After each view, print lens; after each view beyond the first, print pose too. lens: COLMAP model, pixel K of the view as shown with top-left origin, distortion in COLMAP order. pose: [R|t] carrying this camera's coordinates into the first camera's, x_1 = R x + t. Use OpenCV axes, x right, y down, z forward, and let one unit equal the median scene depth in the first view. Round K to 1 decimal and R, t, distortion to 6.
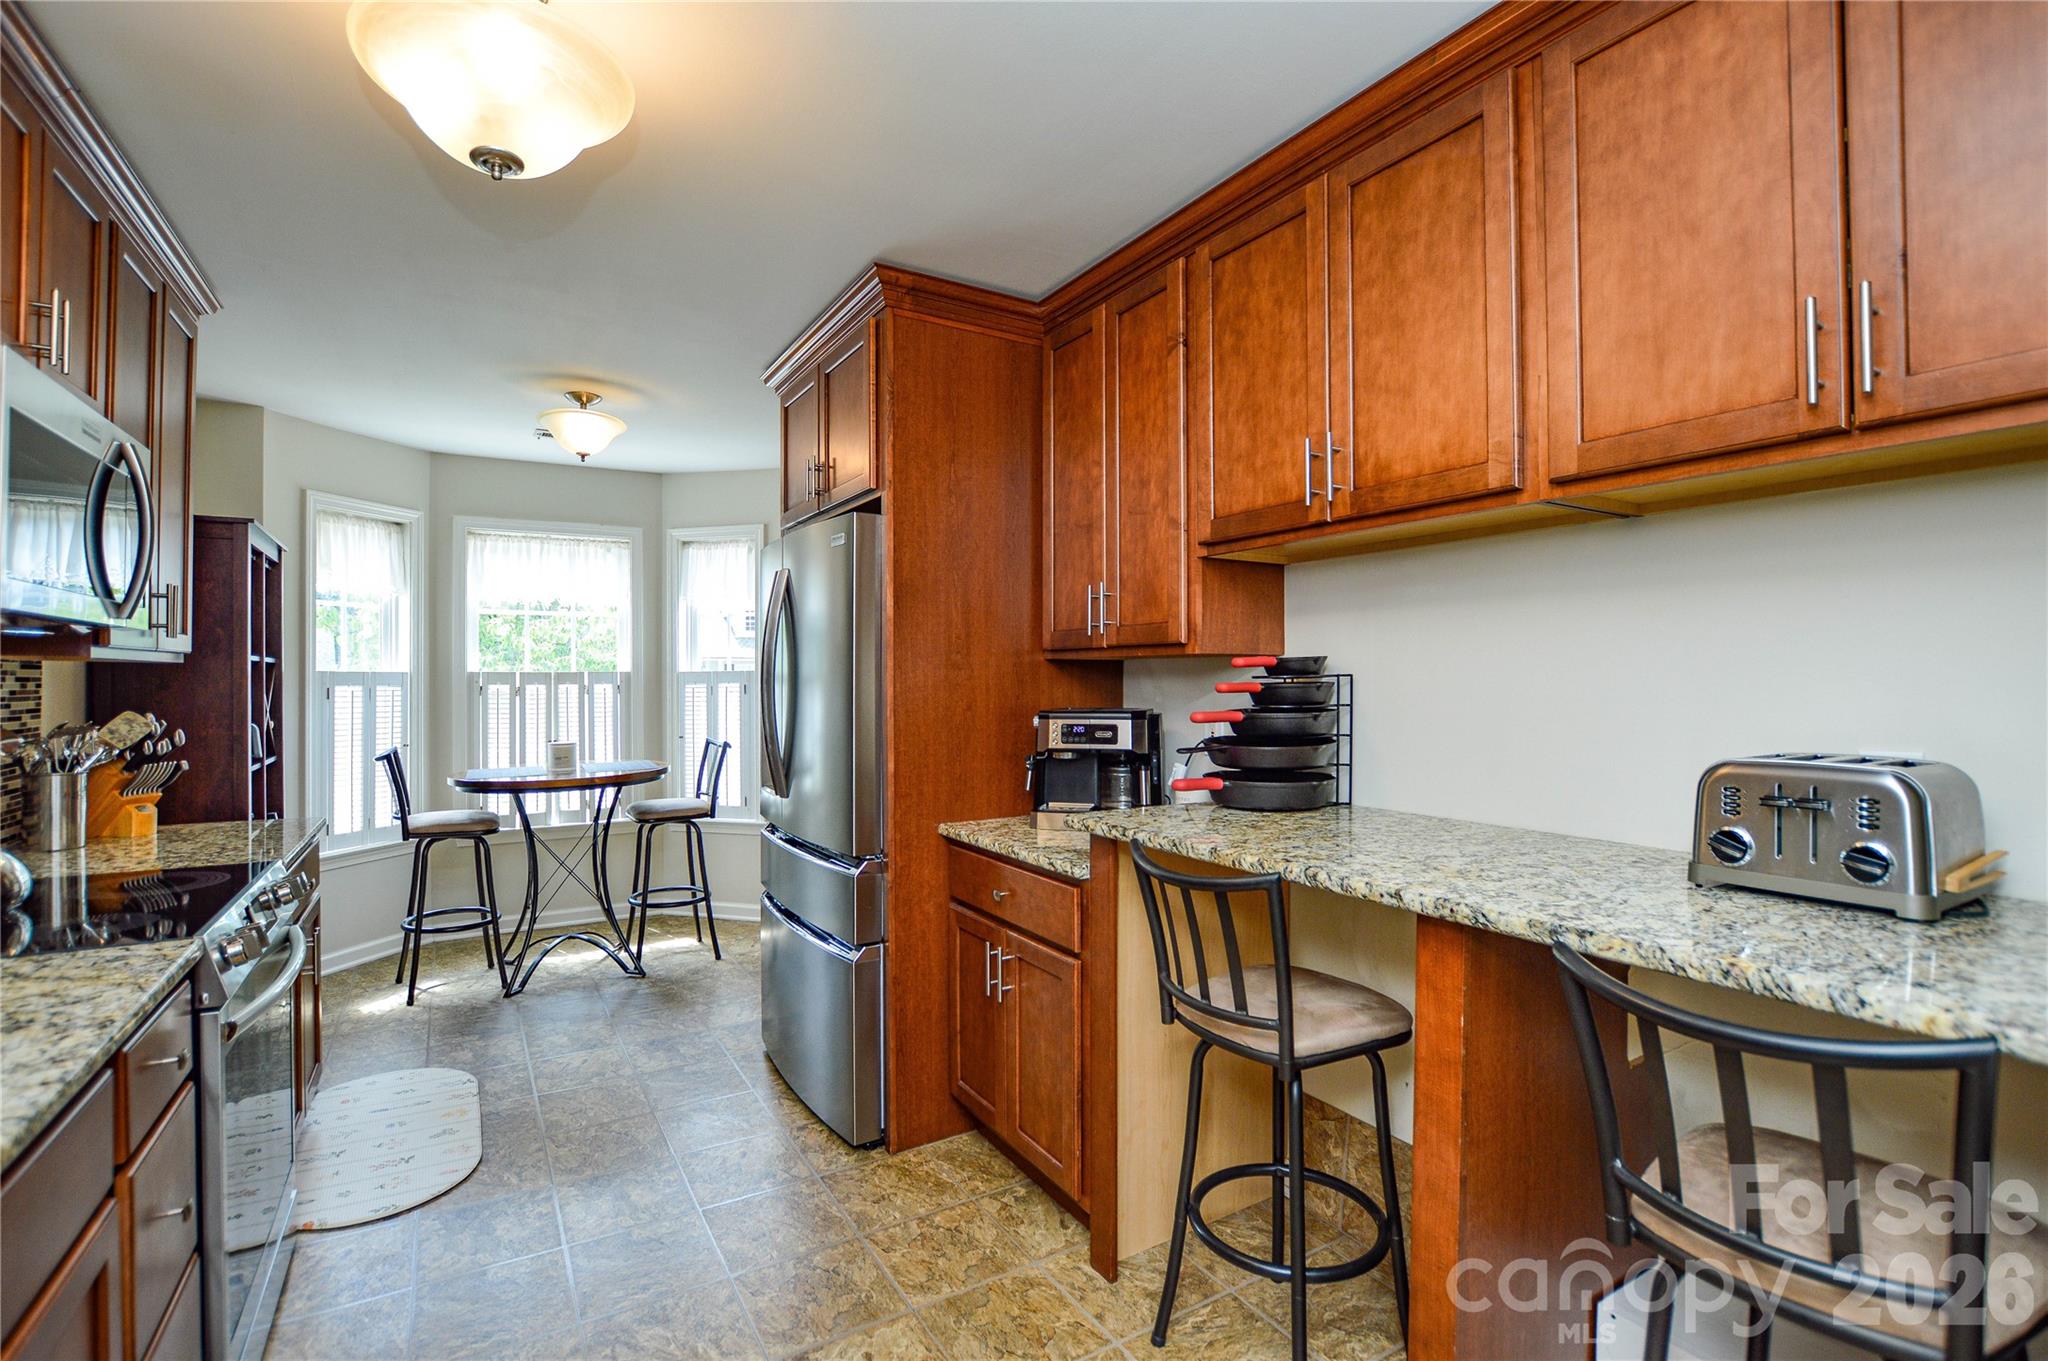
lens RADIAL K [[925.1, 0, 1063.6], [0, 925.1, 681.7], [0, 0, 1]] dist [-0.024459, 0.000832]
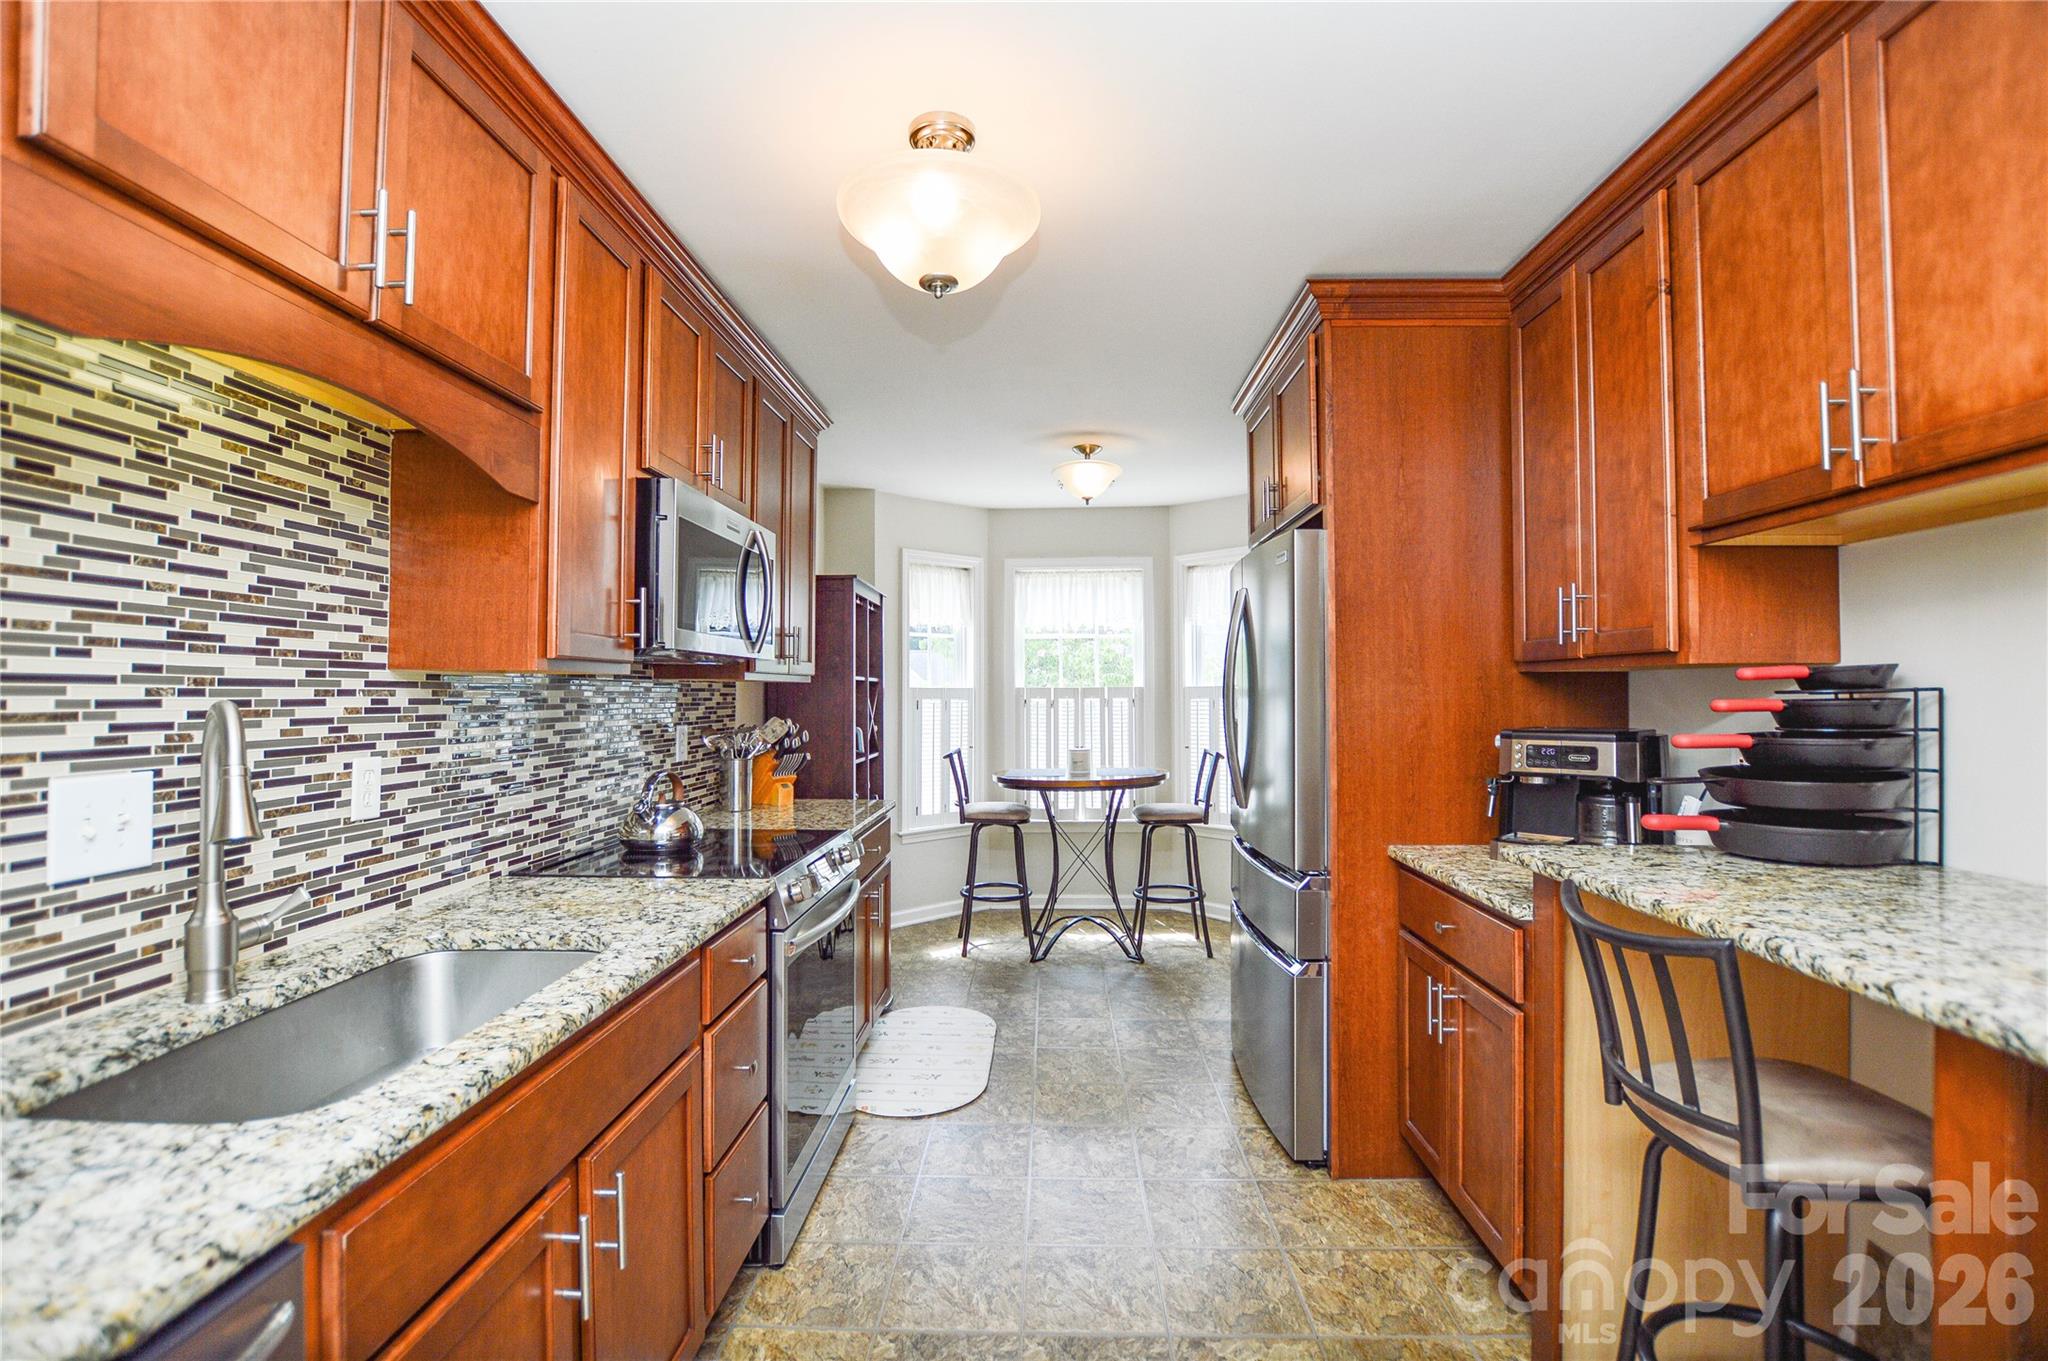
lens RADIAL K [[925.1, 0, 1063.6], [0, 925.1, 681.7], [0, 0, 1]] dist [-0.024459, 0.000832]
pose [[0.840256, -0.007045, -0.542145, 0.105366], [-0.000919, 0.999896, -0.014418, -0.001728], [0.542190, 0.012613, 0.840161, 0.015508]]
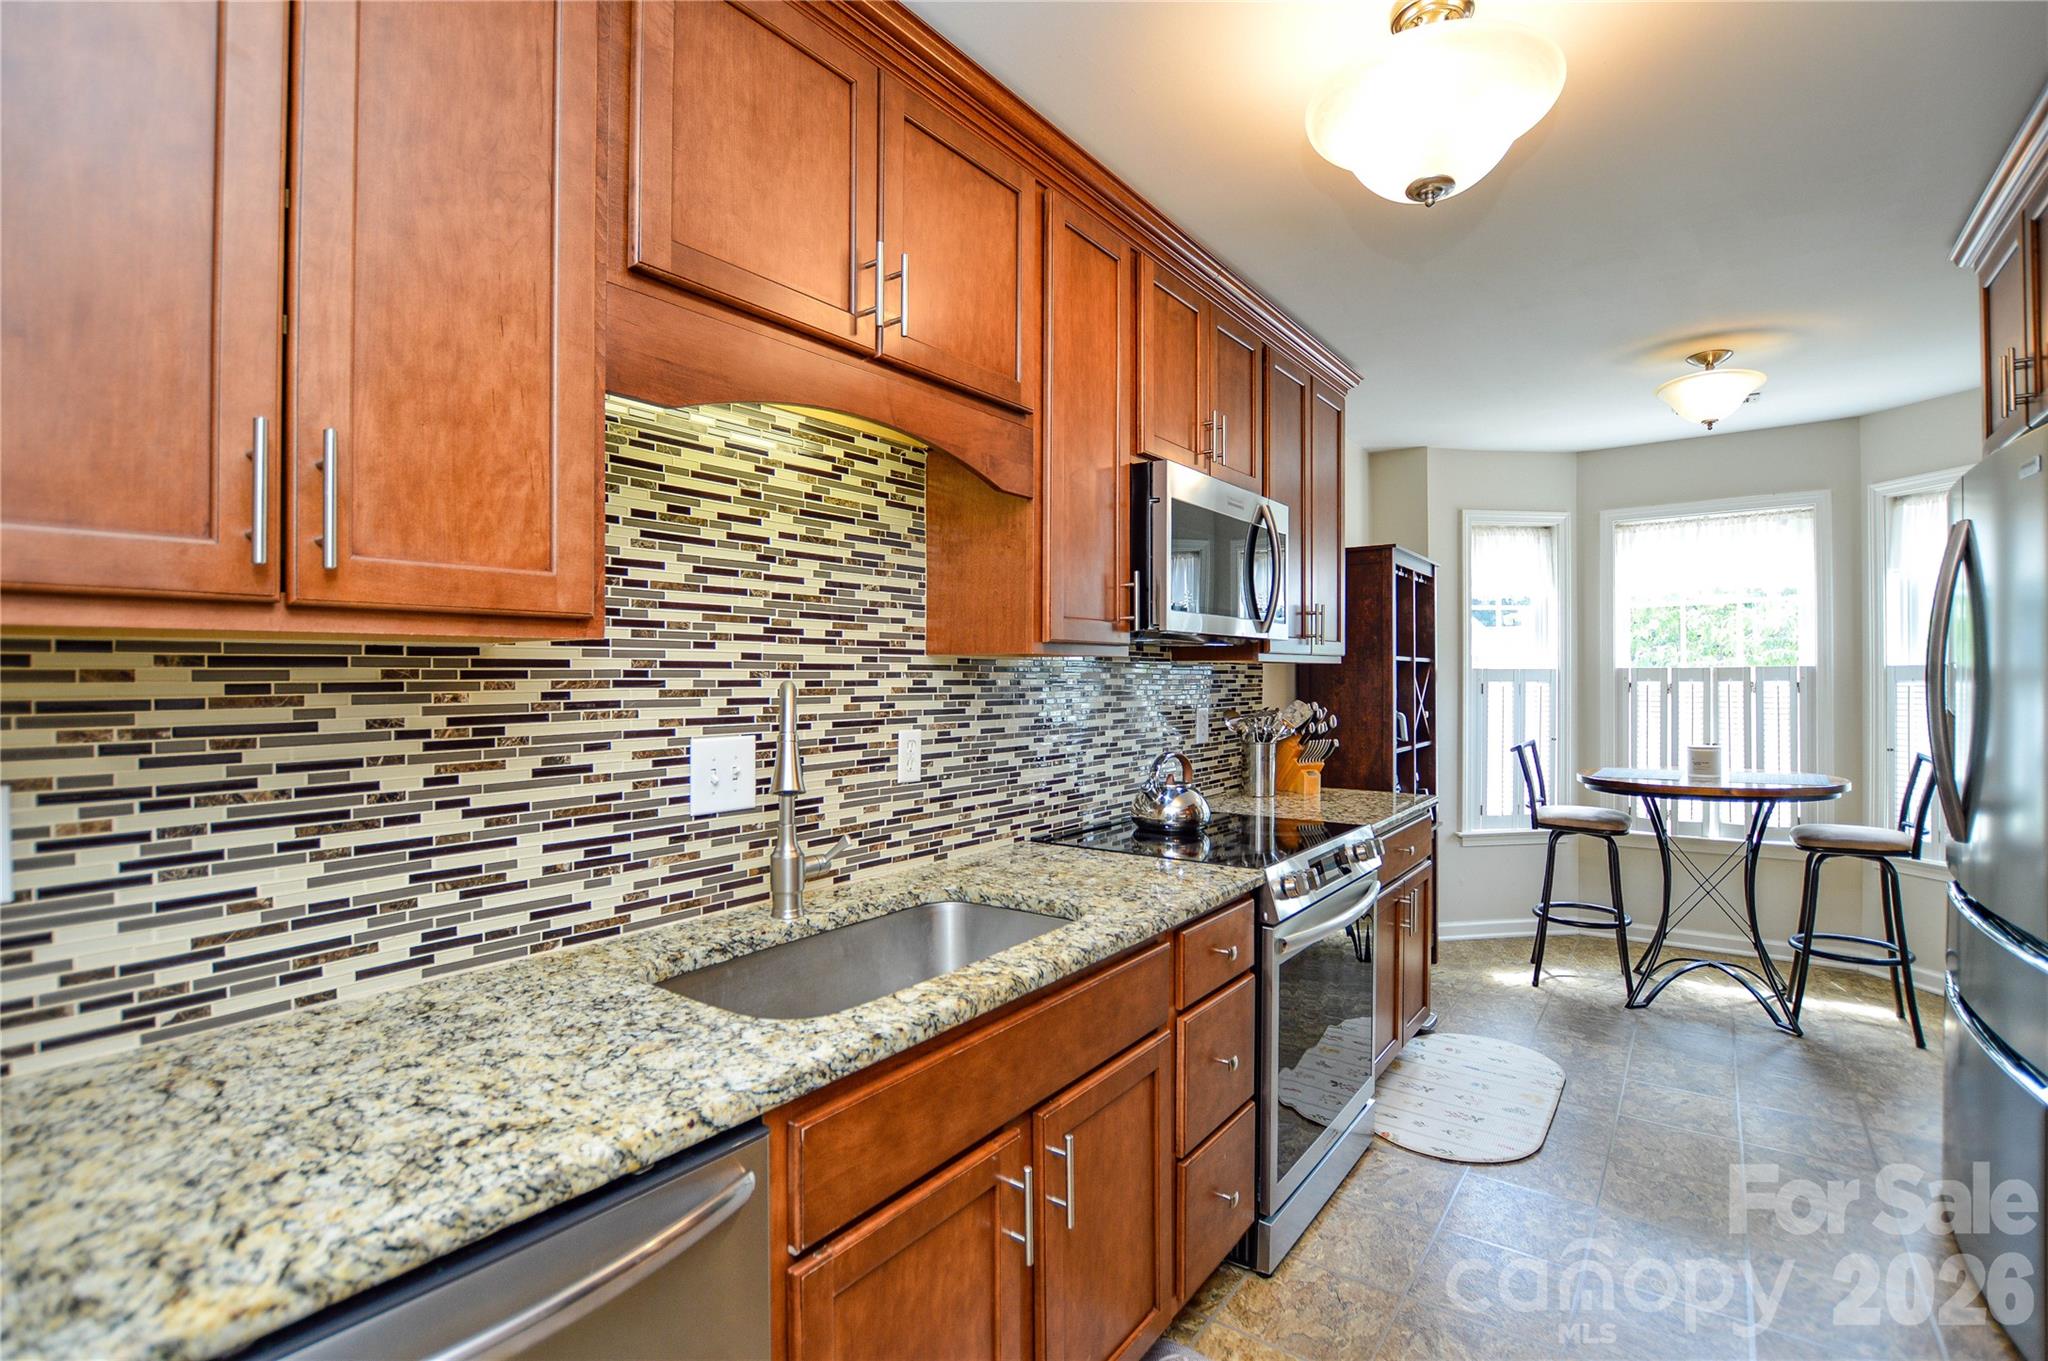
lens RADIAL K [[965.8, 0, 1039.6], [0, 965.8, 681.8], [0, 0, 1]] dist [-0.027568, 0.000758]
pose [[0.365371, 0.004640, -0.930851, 0.126757], [-0.000523, 0.999988, 0.004779, -0.001074], [0.930862, -0.001260, 0.365369, 0.084919]]
